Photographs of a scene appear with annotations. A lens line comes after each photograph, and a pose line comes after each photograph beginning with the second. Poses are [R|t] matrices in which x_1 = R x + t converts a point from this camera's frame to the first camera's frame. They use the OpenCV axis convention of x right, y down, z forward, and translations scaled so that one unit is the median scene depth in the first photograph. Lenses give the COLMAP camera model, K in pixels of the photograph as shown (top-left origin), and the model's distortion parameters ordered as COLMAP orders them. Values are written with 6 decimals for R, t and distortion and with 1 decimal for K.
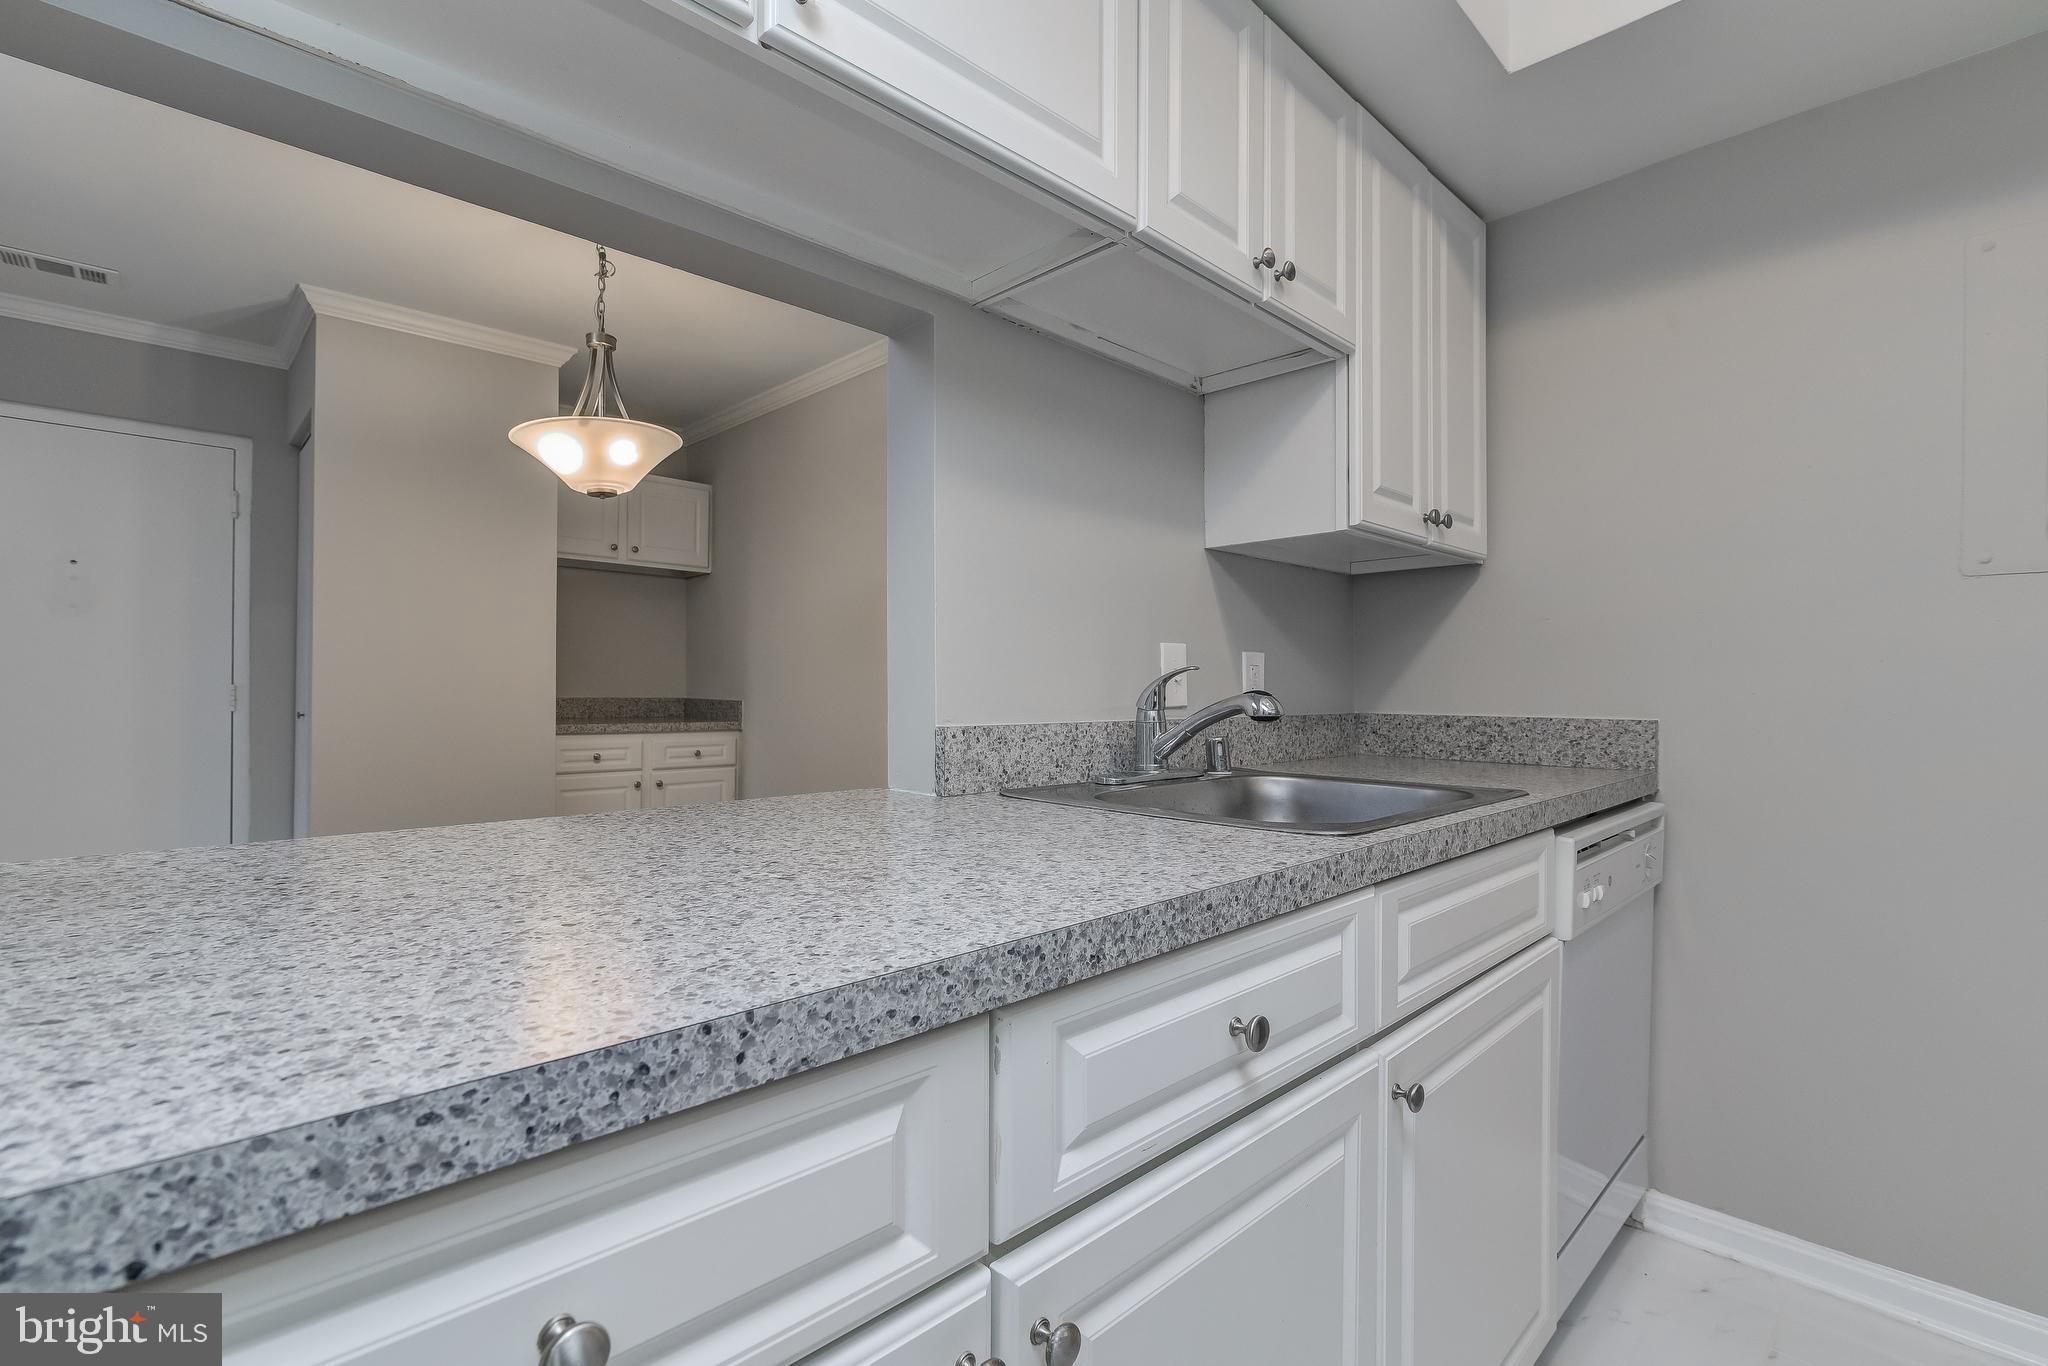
lens RADIAL K [[928.5, 0, 1033.4], [0, 928.5, 683.5], [0, 0, 1]] dist [-0.011806, 0.002711]
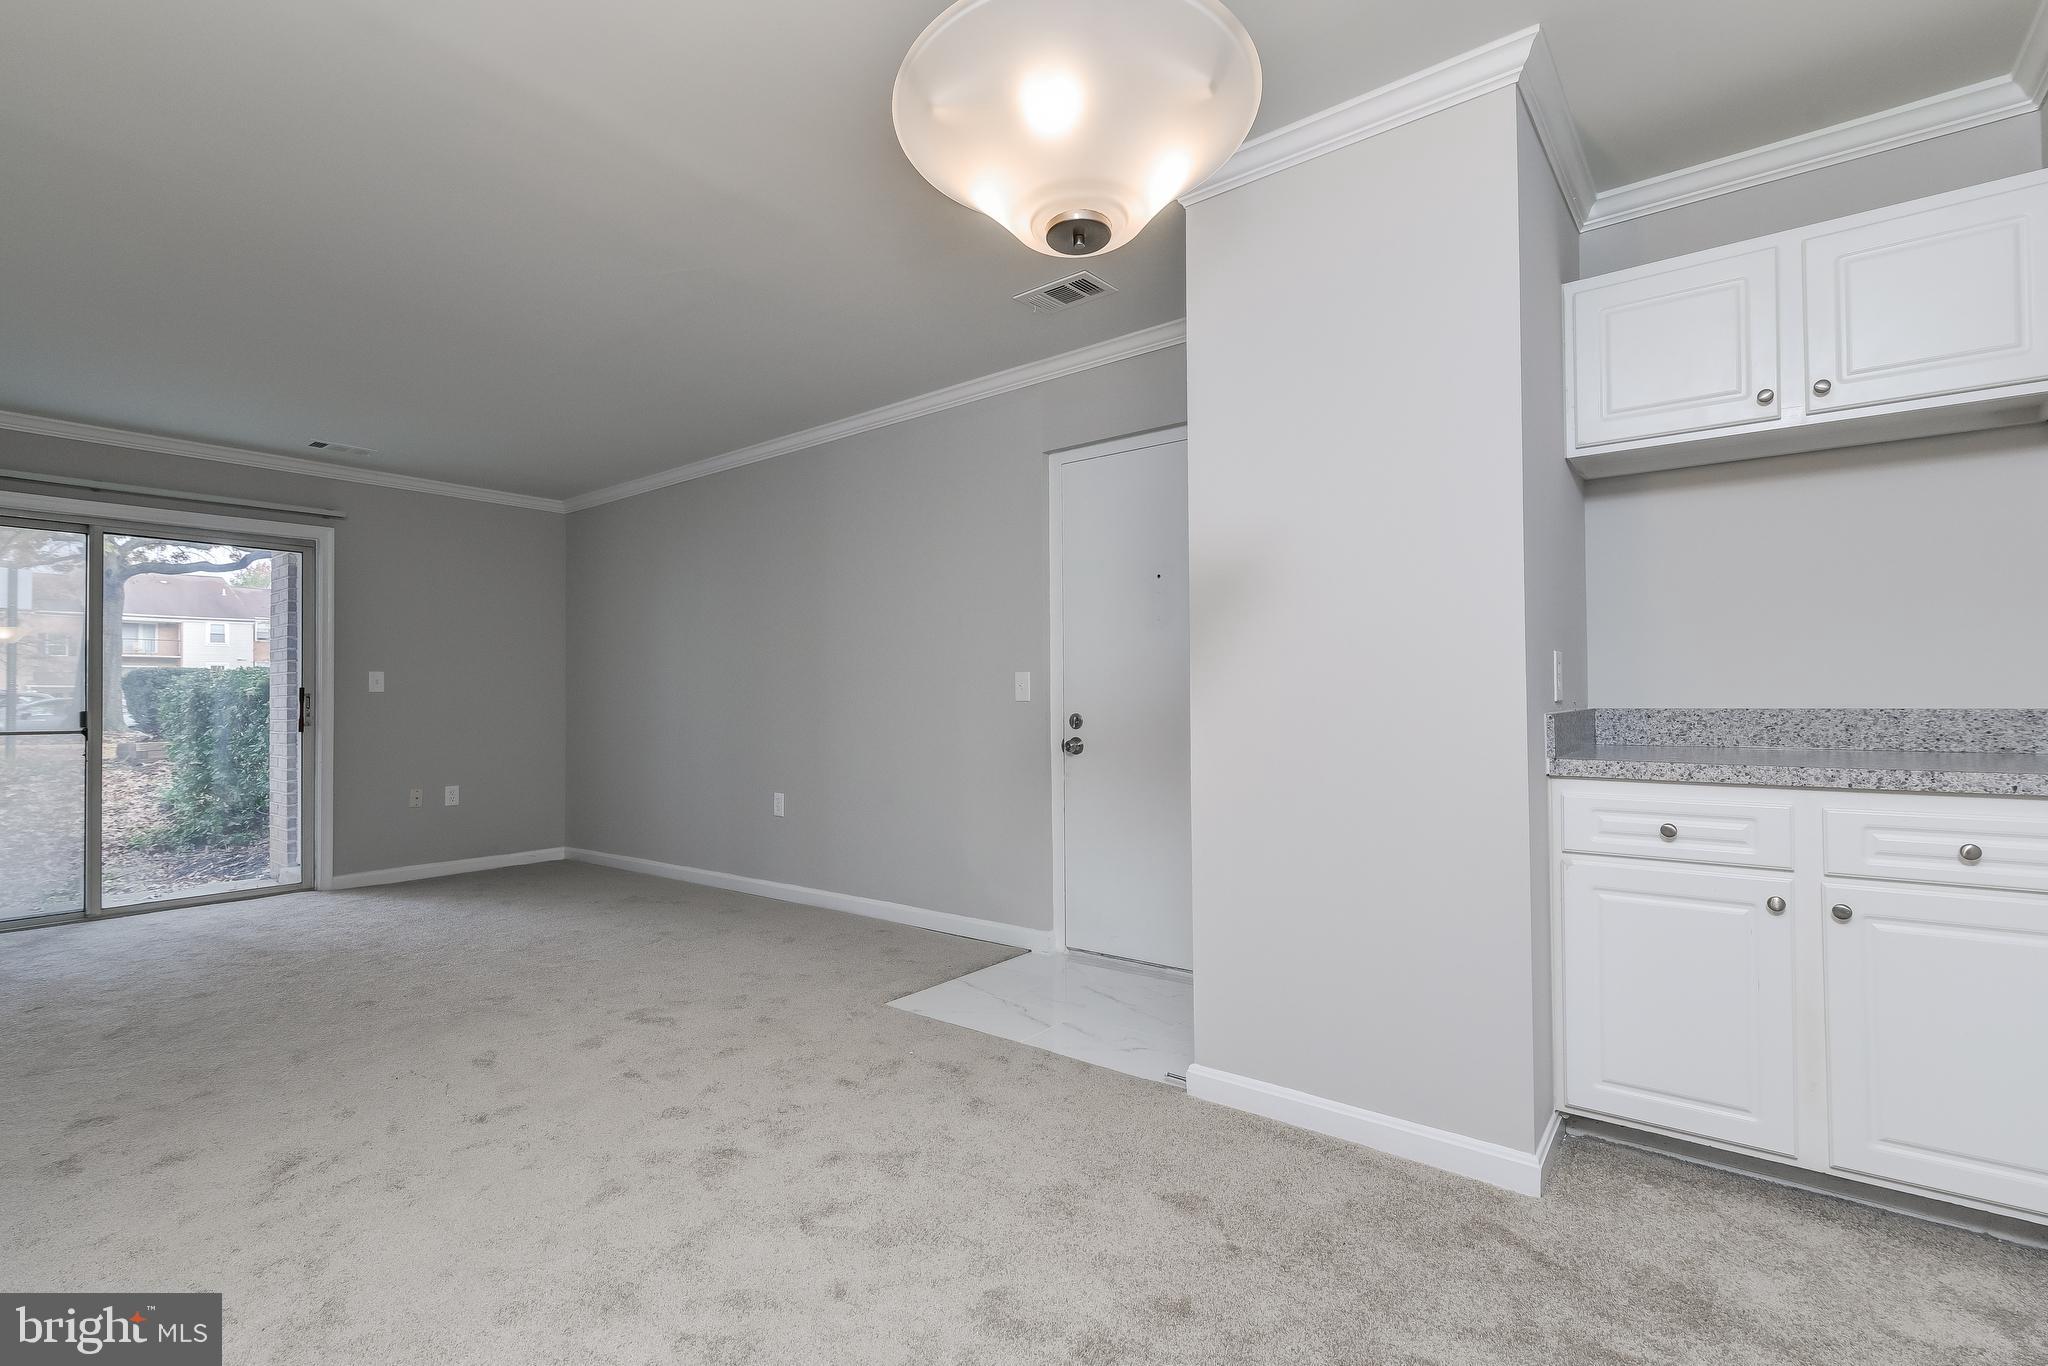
lens RADIAL K [[928.5, 0, 1030.0], [0, 928.5, 686.0], [0, 0, 1]] dist [-0.011806, 0.002711]
pose [[0.135145, -0.023503, -0.990547, -0.032814], [0.014666, 0.999657, -0.021718, 0.008720], [0.990717, -0.011592, 0.135443, 0.589483]]
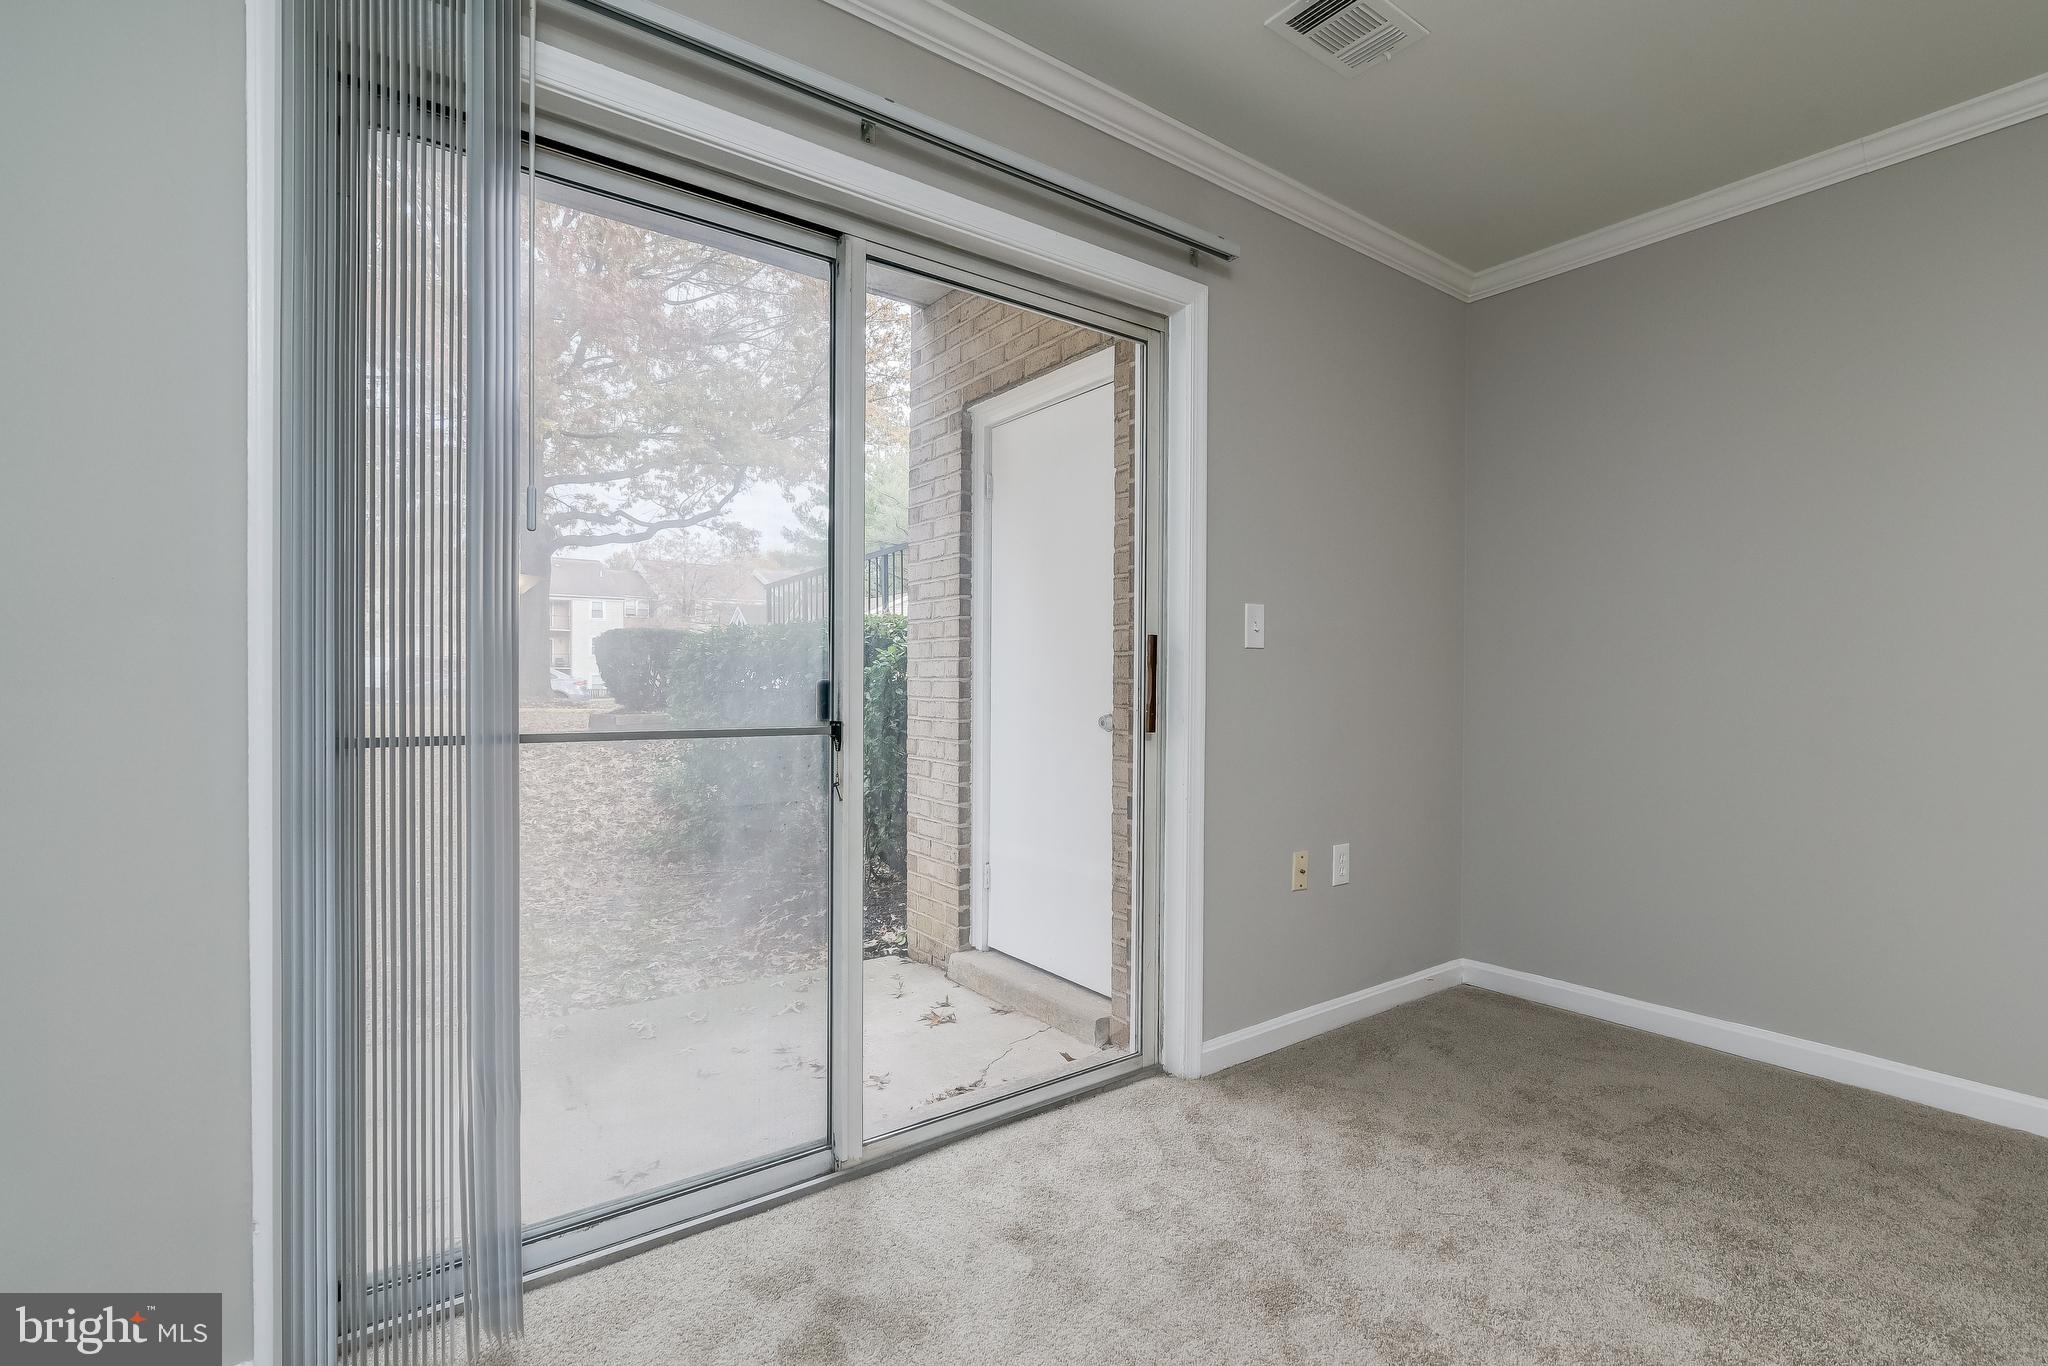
lens RADIAL K [[928.5, 0, 1019.0], [0, 928.5, 683.3], [0, 0, 1]] dist [-0.011806, 0.002711]
pose [[-0.143597, -0.004843, -0.989624, -0.819319], [-0.006437, 0.999971, -0.003960, 0.002685], [0.989615, 0.005802, -0.143624, -0.216938]]
